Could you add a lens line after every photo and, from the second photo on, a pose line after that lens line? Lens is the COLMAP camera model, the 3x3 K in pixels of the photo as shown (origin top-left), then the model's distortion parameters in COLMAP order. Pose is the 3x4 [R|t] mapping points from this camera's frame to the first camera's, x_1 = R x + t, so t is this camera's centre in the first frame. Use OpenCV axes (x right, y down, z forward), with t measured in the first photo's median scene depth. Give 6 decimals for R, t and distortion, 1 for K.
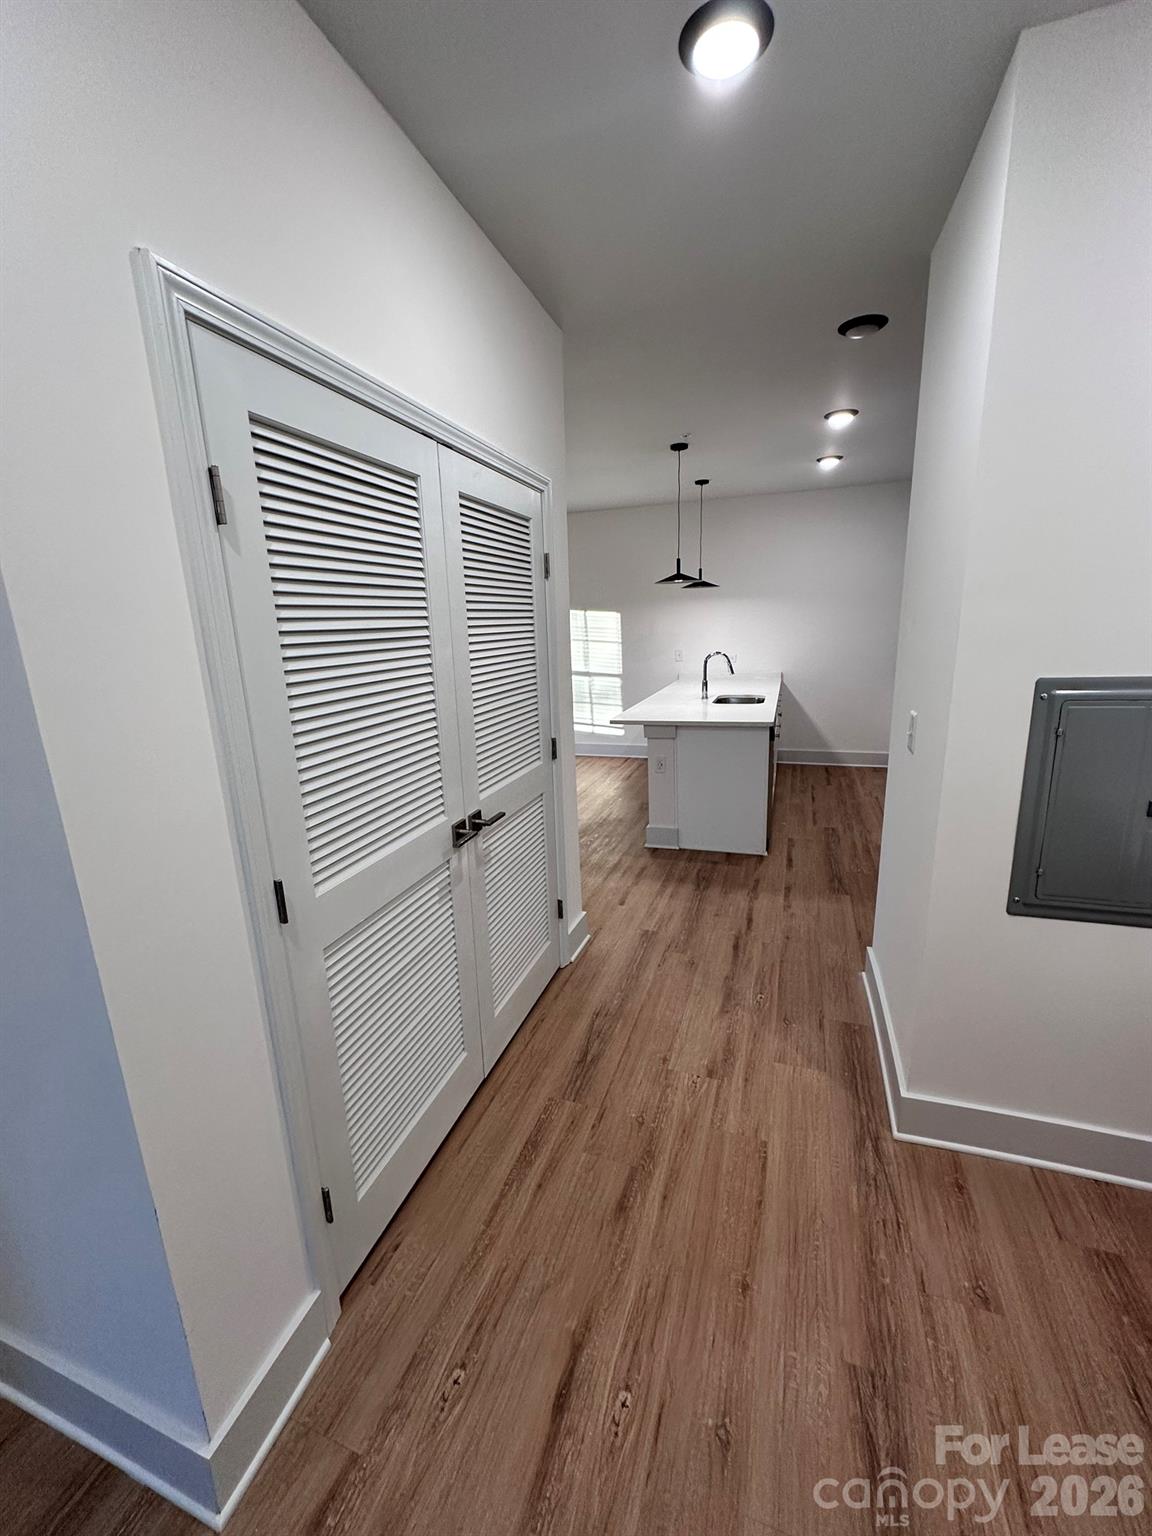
lens RADIAL K [[614.3, 0, 577.9], [0, 614.3, 766.3], [0, 0, 1]] dist [-0.002077, 0.000365]
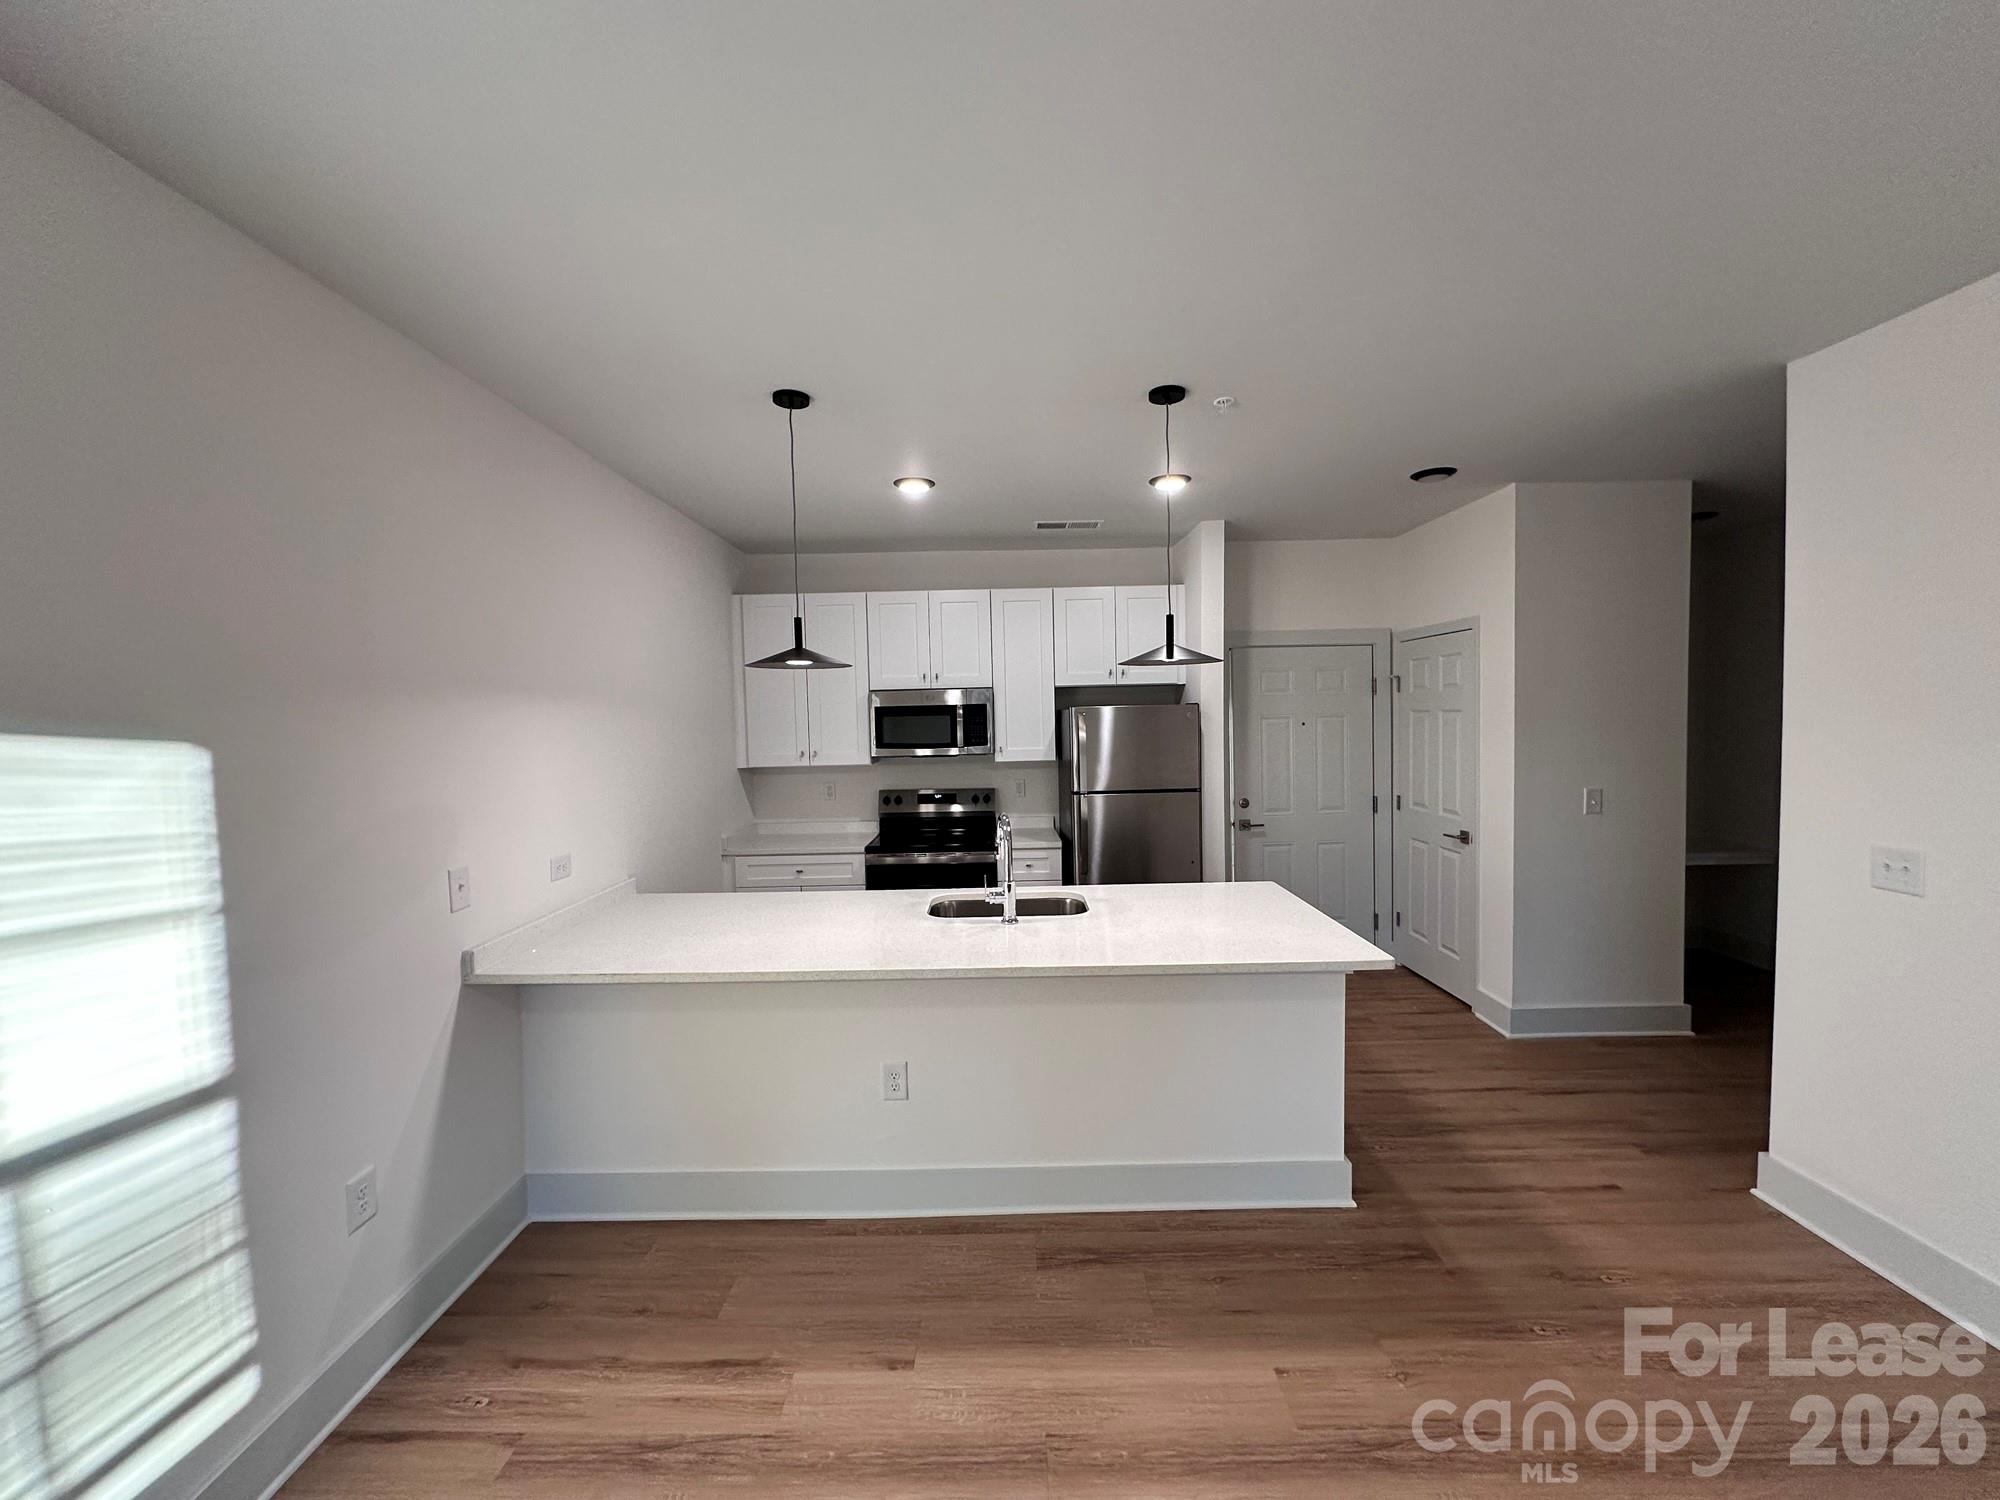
lens RADIAL K [[799.9, 0, 1004.8], [0, 799.9, 749.9], [0, 0, 1]] dist [-0.002077, 0.000365]
pose [[-0.330620, -0.008529, 0.943725, -0.432145], [0.251316, 0.963058, 0.096749, -0.384645], [-0.909687, 0.269160, -0.316263, 1.553694]]
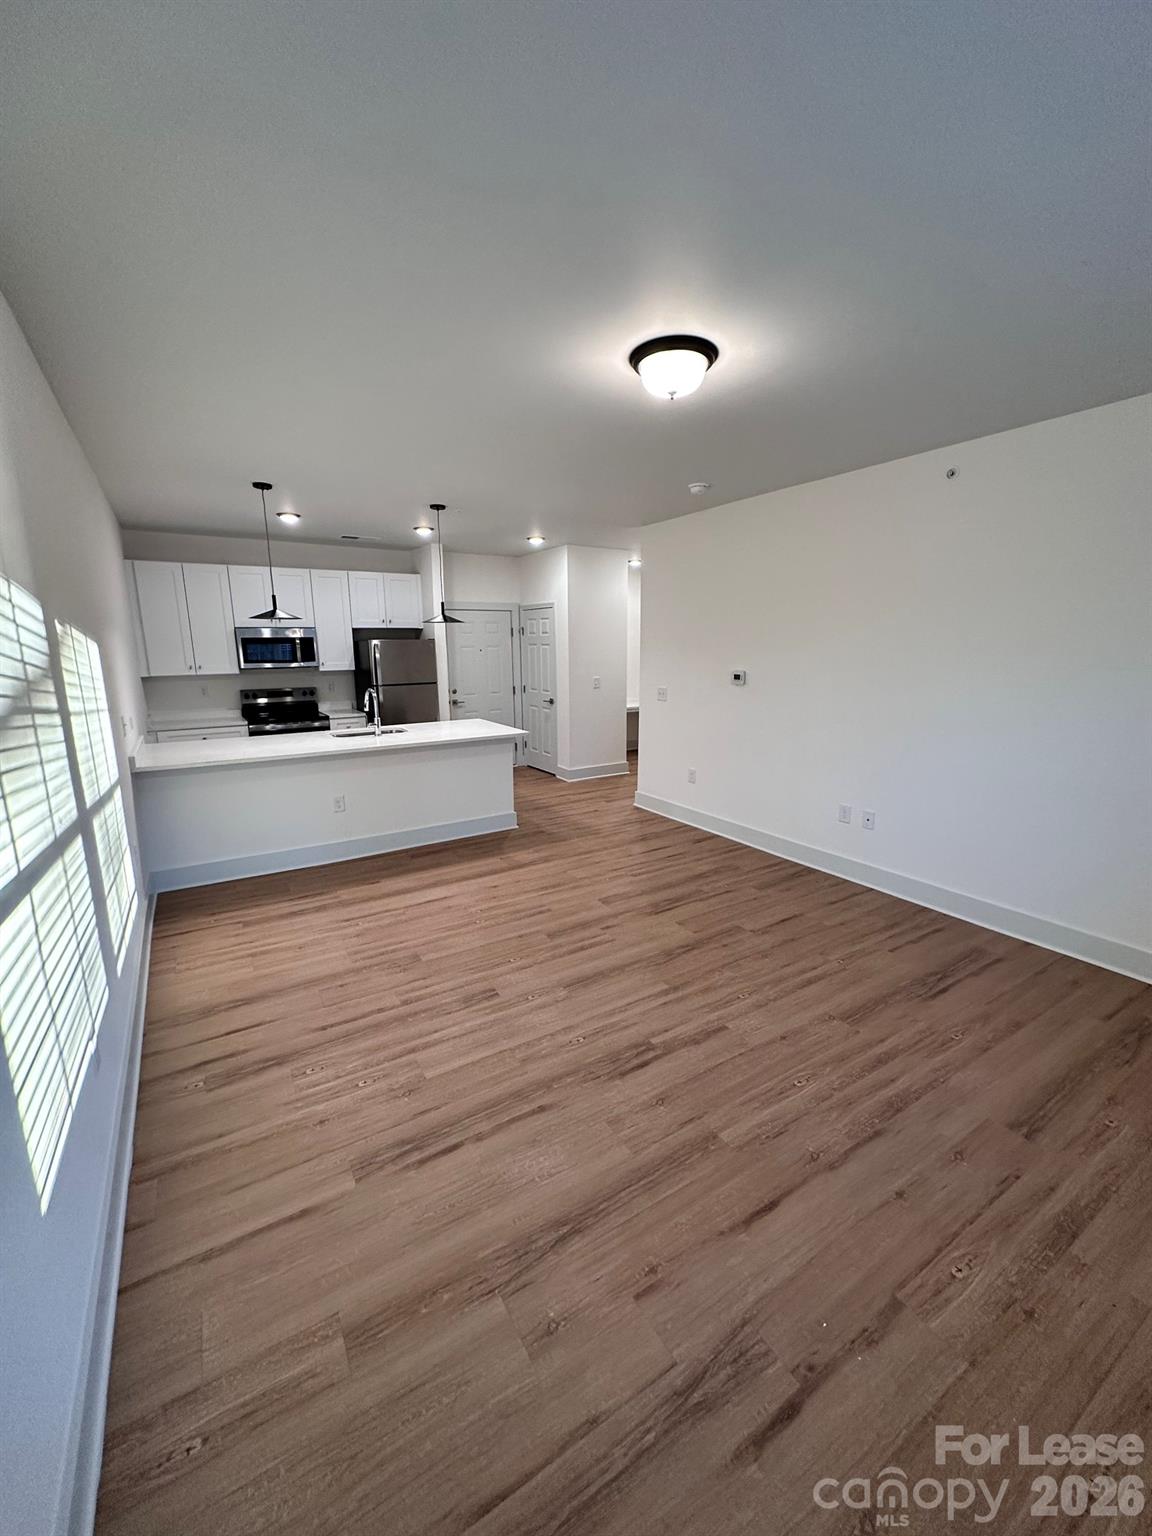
lens RADIAL K [[614.3, 0, 577.9], [0, 614.3, 766.3], [0, 0, 1]] dist [-0.002077, 0.000365]
pose [[-0.782847, -0.094459, 0.615003, -0.892377], [0.171228, 0.917542, 0.358884, -0.498800], [-0.598191, 0.386257, -0.702121, 2.065325]]
